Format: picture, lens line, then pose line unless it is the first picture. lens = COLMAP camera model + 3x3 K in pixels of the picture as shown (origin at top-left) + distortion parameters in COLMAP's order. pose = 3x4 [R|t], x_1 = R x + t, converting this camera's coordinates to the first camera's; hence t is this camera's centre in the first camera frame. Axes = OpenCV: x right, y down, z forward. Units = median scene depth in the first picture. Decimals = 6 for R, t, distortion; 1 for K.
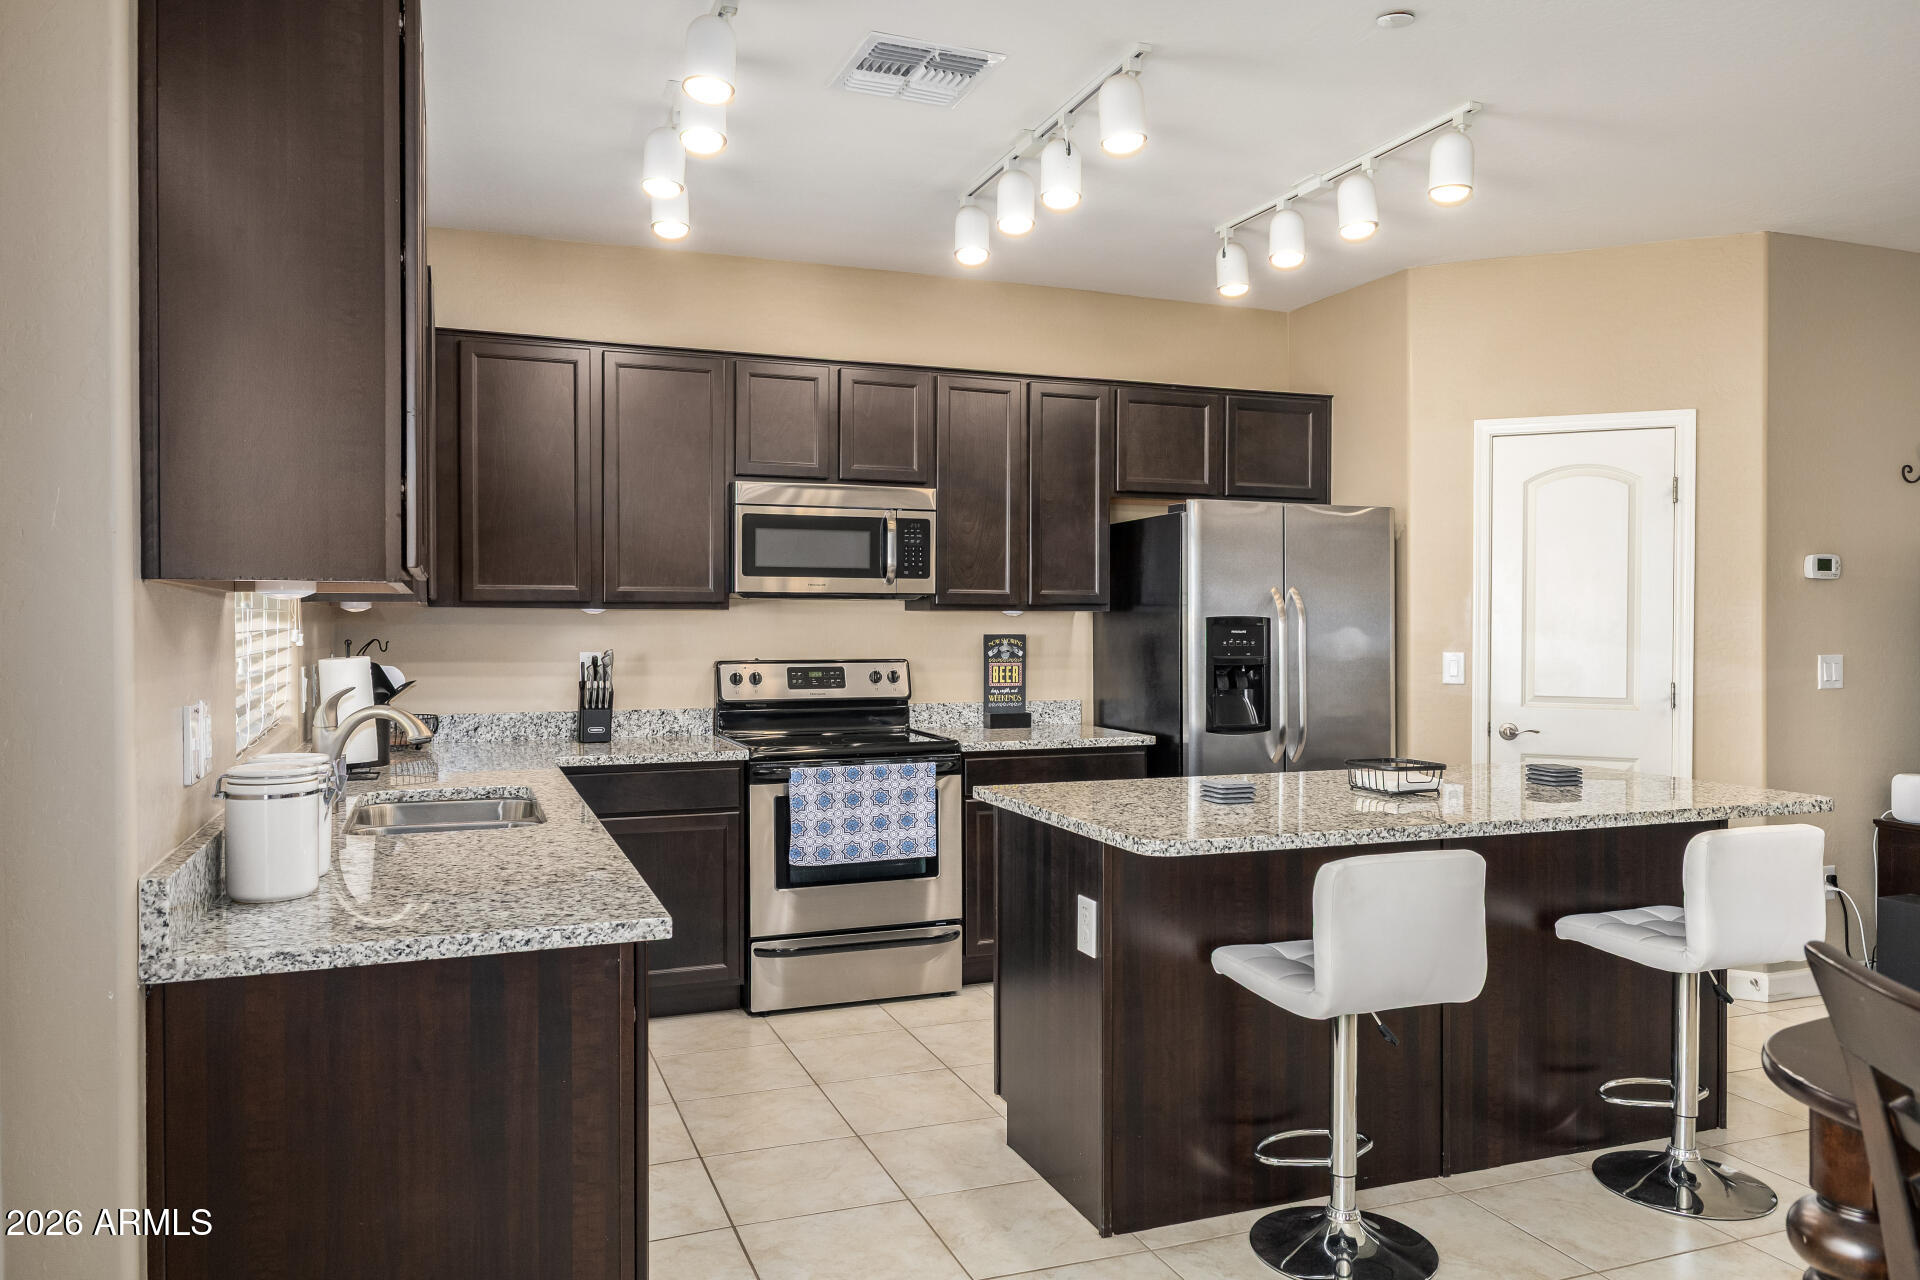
lens RADIAL K [[1335.9, 0, 969.7], [0, 1335.9, 640.3], [0, 0, 1]] dist [0.025011, -0.009907]
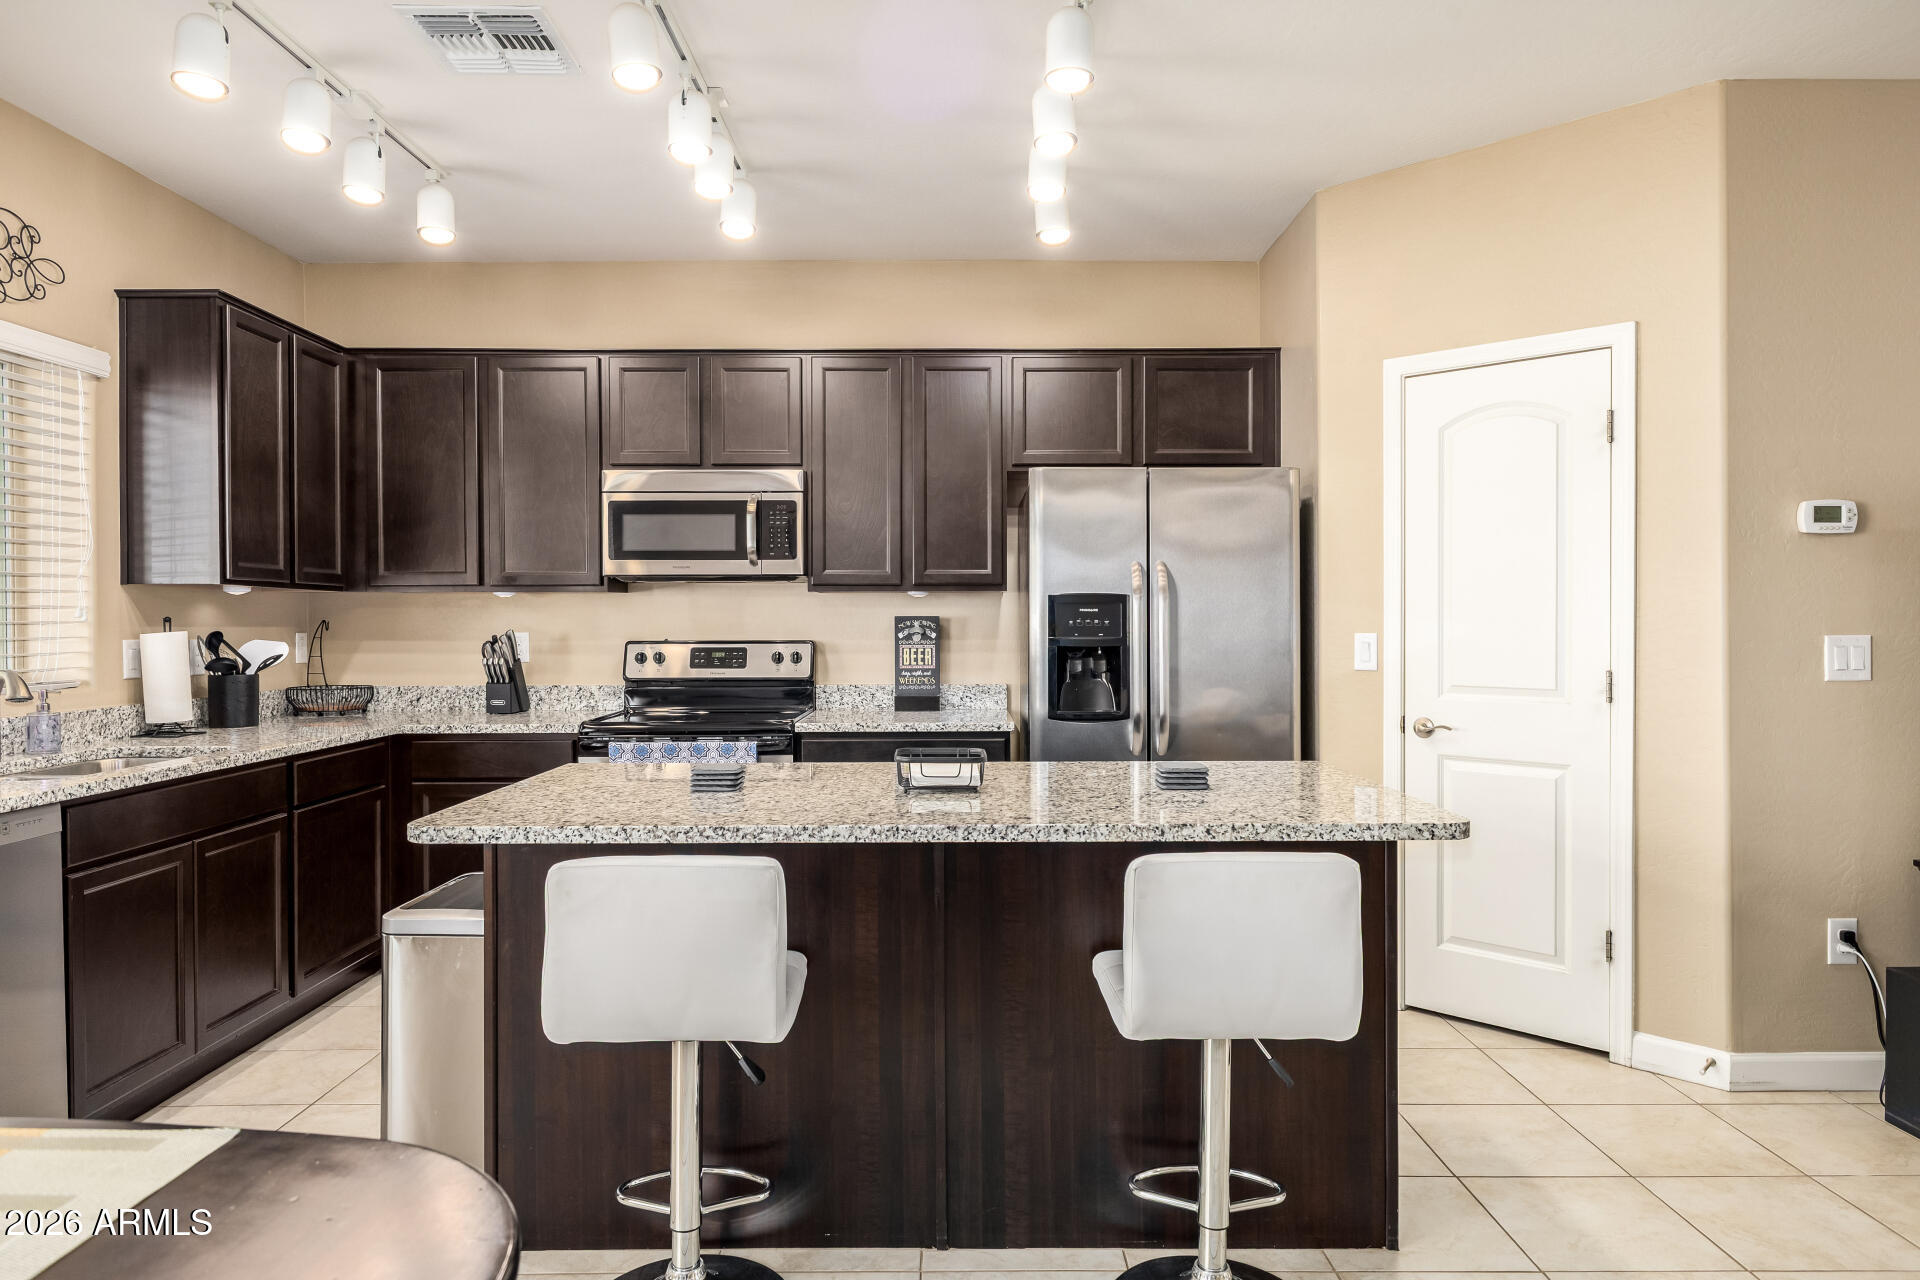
lens RADIAL K [[1209.2, 0, 958.8], [0, 1209.2, 630.4], [0, 0, 1]] dist [0.014911, -0.007240]
pose [[0.933957, -0.000903, -0.357385, 0.434654], [-0.000899, 0.999988, -0.004875, 0.012341], [0.357385, 0.004875, 0.933945, 0.204521]]
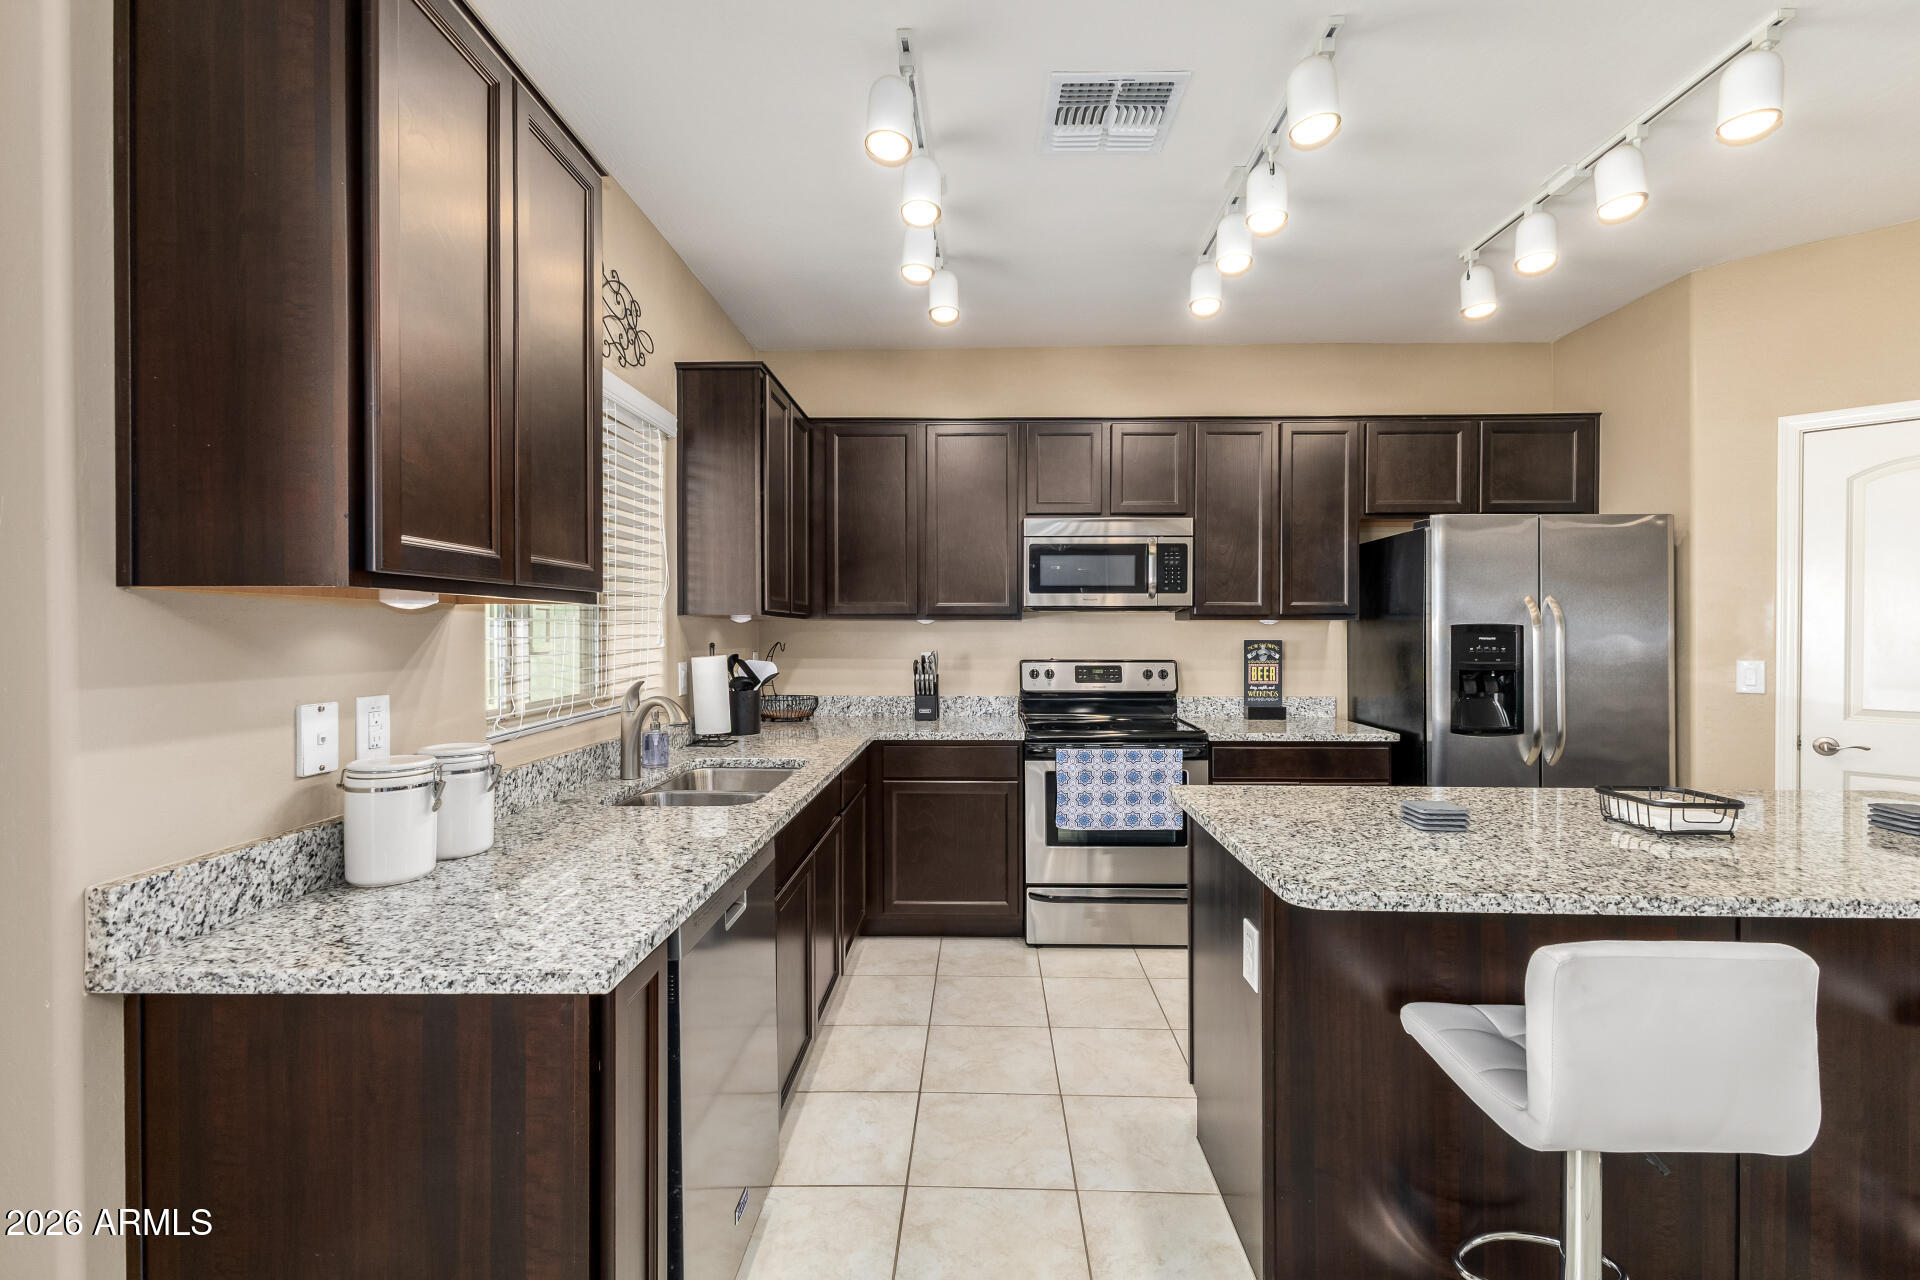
lens RADIAL K [[845.5, 0, 969.5], [0, 845.5, 636.9], [0, 0, 1]] dist [0.016865, -0.004038]
pose [[0.925041, 0.001900, -0.379861, 0.082429], [-0.004264, 0.999976, -0.005383, -0.002389], [0.379842, 0.006600, 0.925028, 0.238514]]
